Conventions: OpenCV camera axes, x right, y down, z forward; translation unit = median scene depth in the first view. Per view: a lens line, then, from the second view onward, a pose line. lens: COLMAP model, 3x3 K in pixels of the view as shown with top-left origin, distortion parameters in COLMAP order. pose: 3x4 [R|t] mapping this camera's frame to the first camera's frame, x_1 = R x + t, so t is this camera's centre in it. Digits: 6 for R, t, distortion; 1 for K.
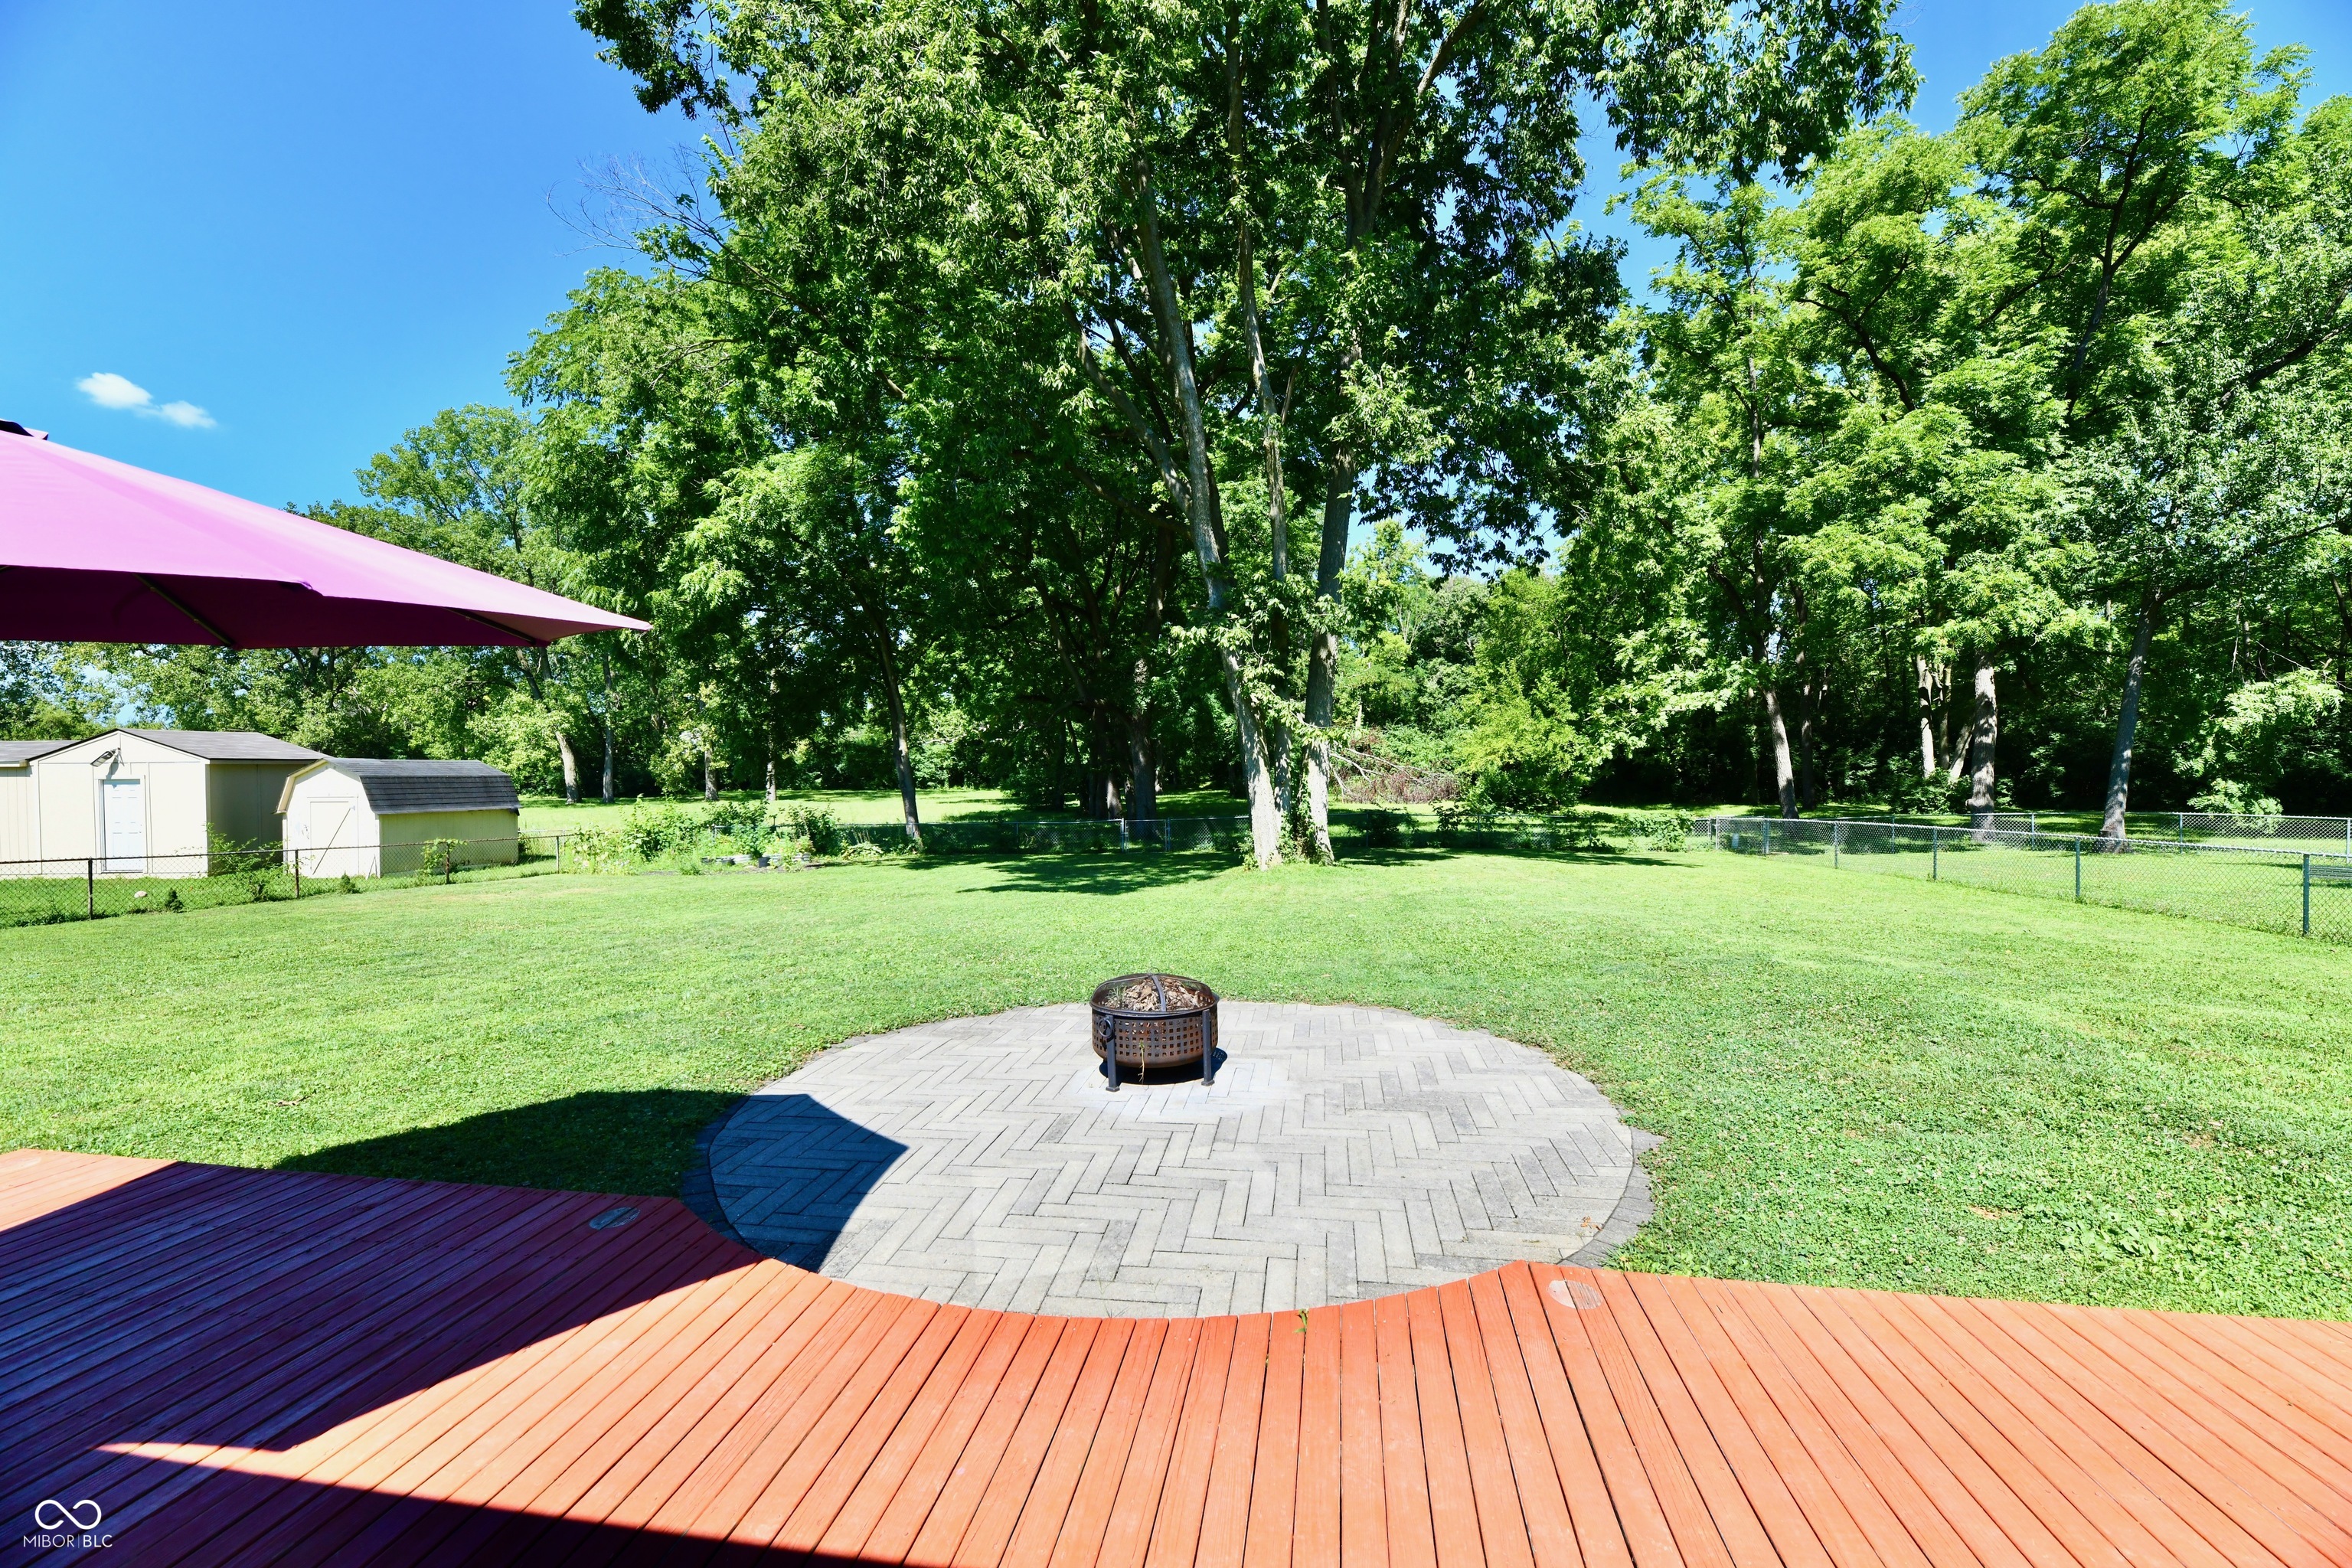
lens RADIAL K [[965.8, 0, 1195.6], [0, 965.8, 781.2], [0, 0, 1]] dist [-0.006291, -0.000845]
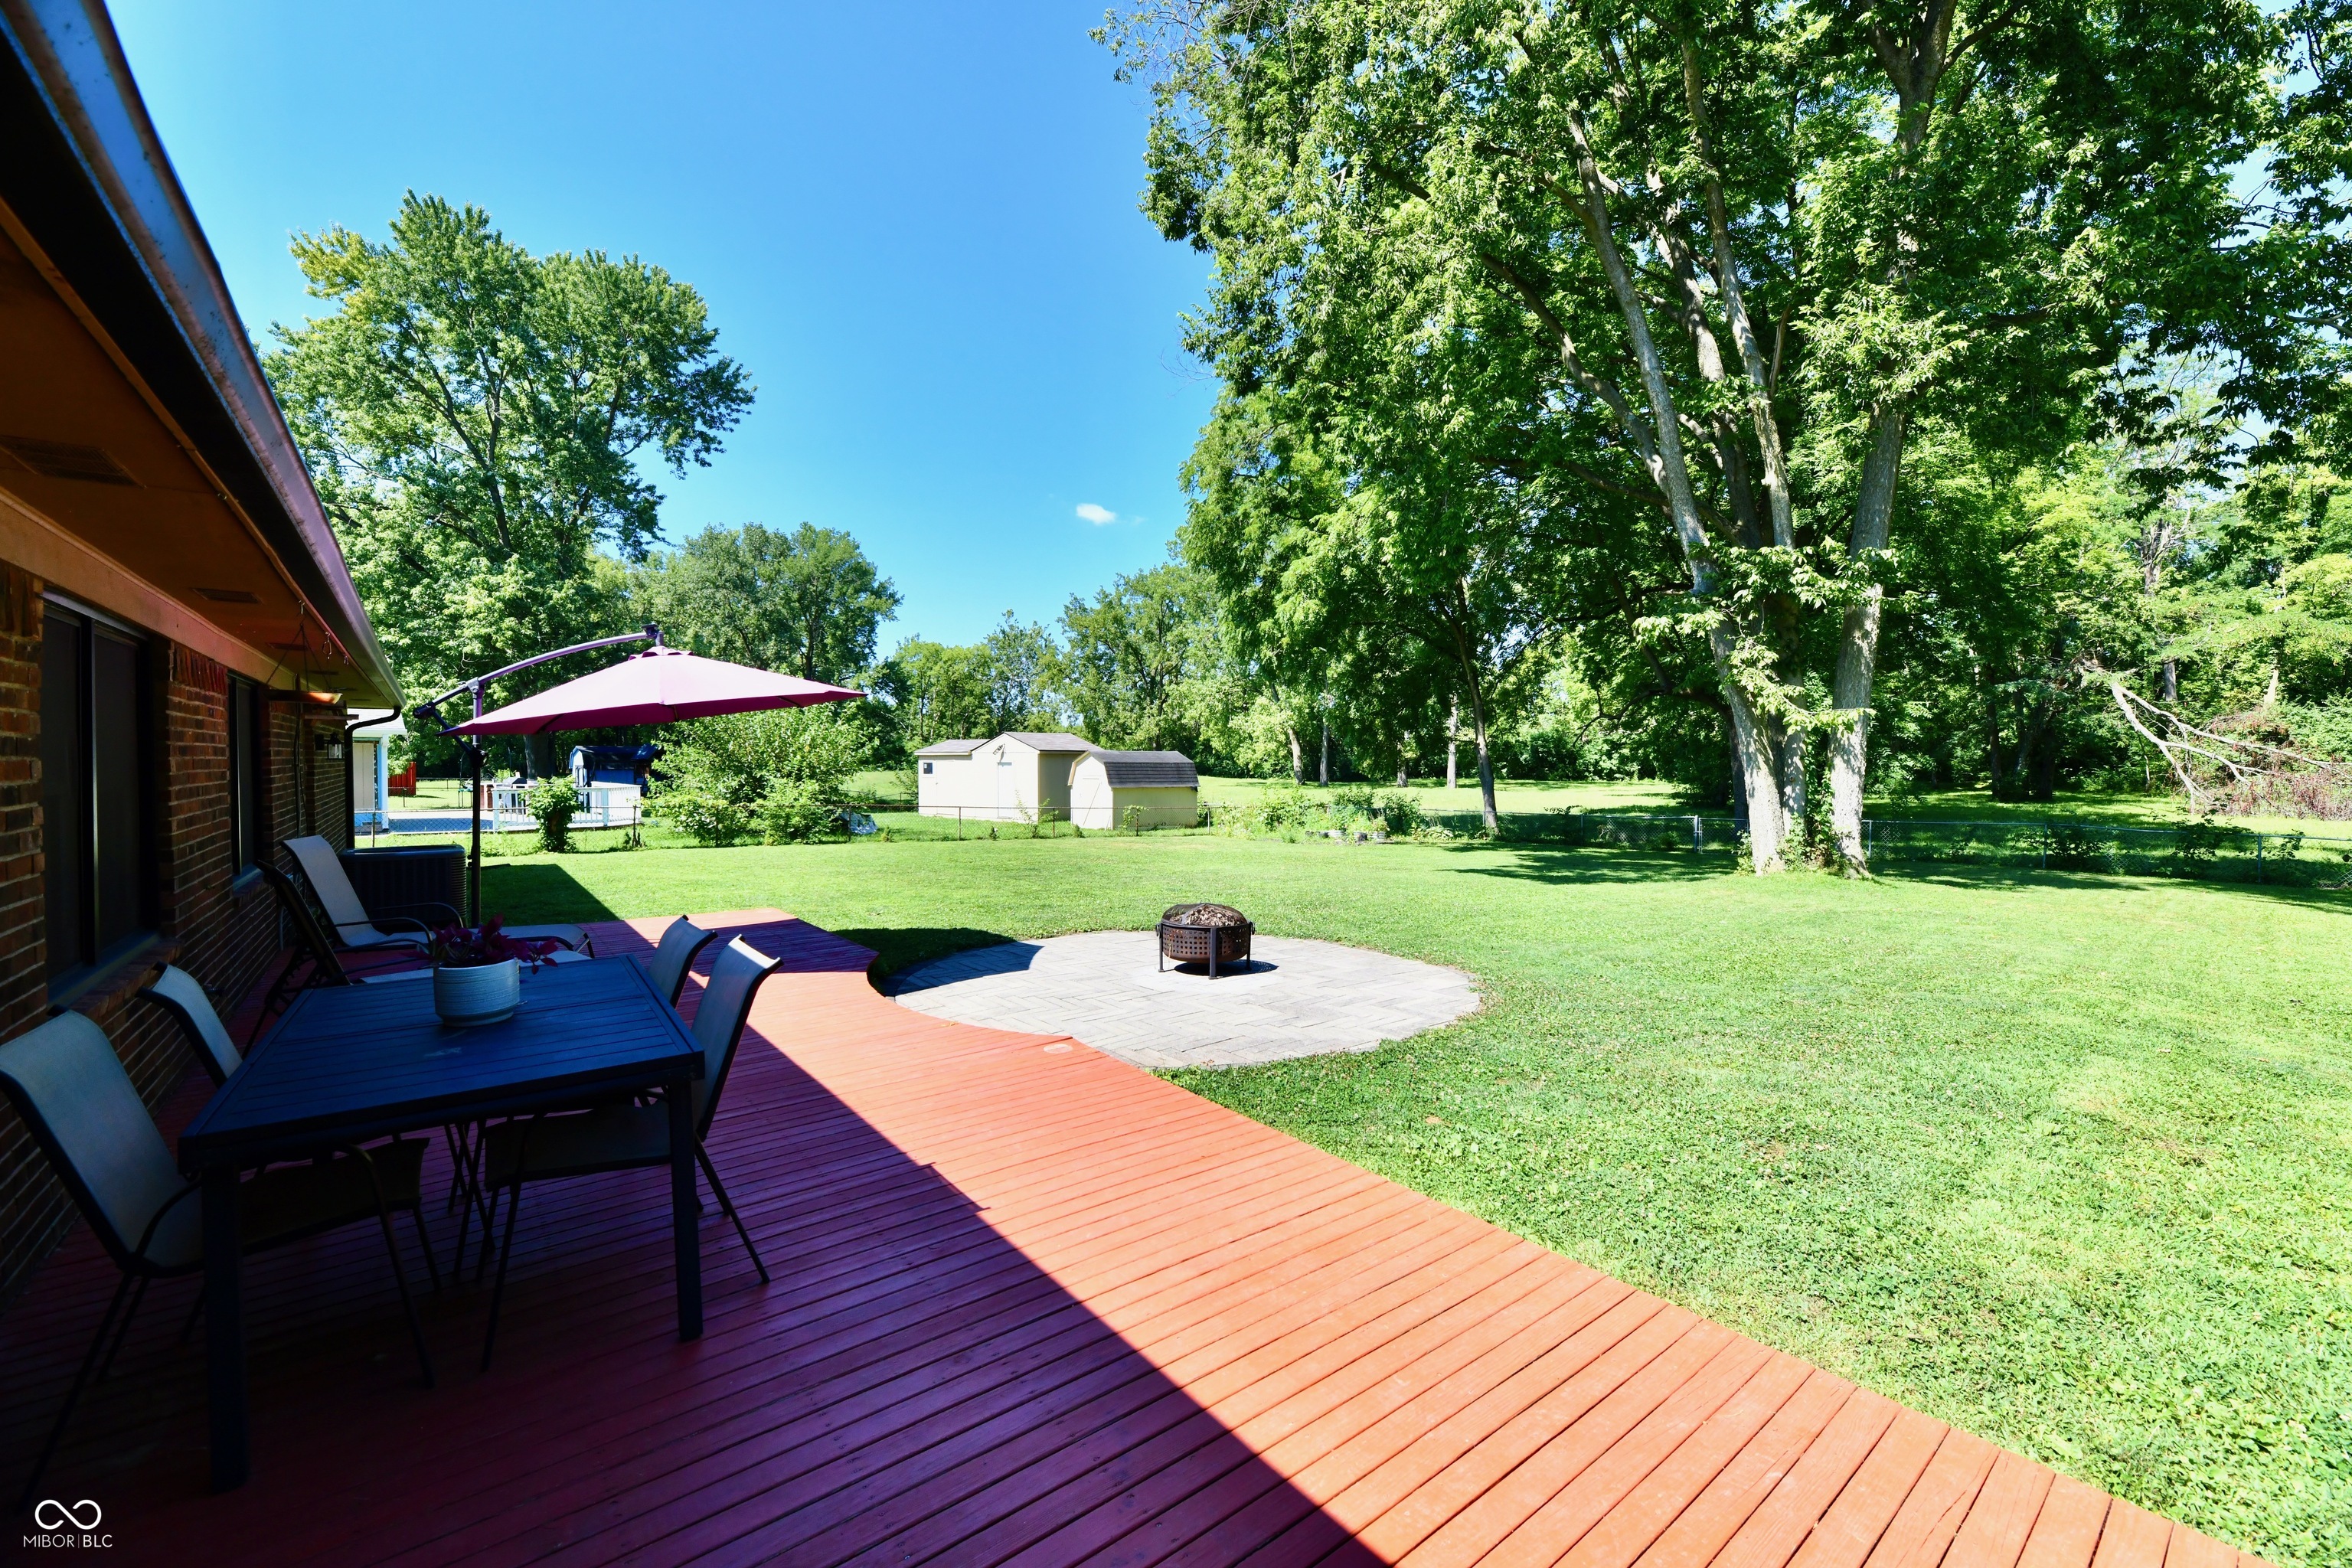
lens RADIAL K [[965.8, 0, 1162.8], [0, 965.8, 784.7], [0, 0, 1]] dist [-0.006291, -0.000845]
pose [[0.724180, 0.026537, -0.689100, 0.223290], [-0.016696, 0.999641, 0.020949, -0.002969], [0.689409, -0.003666, 0.724363, -0.029755]]
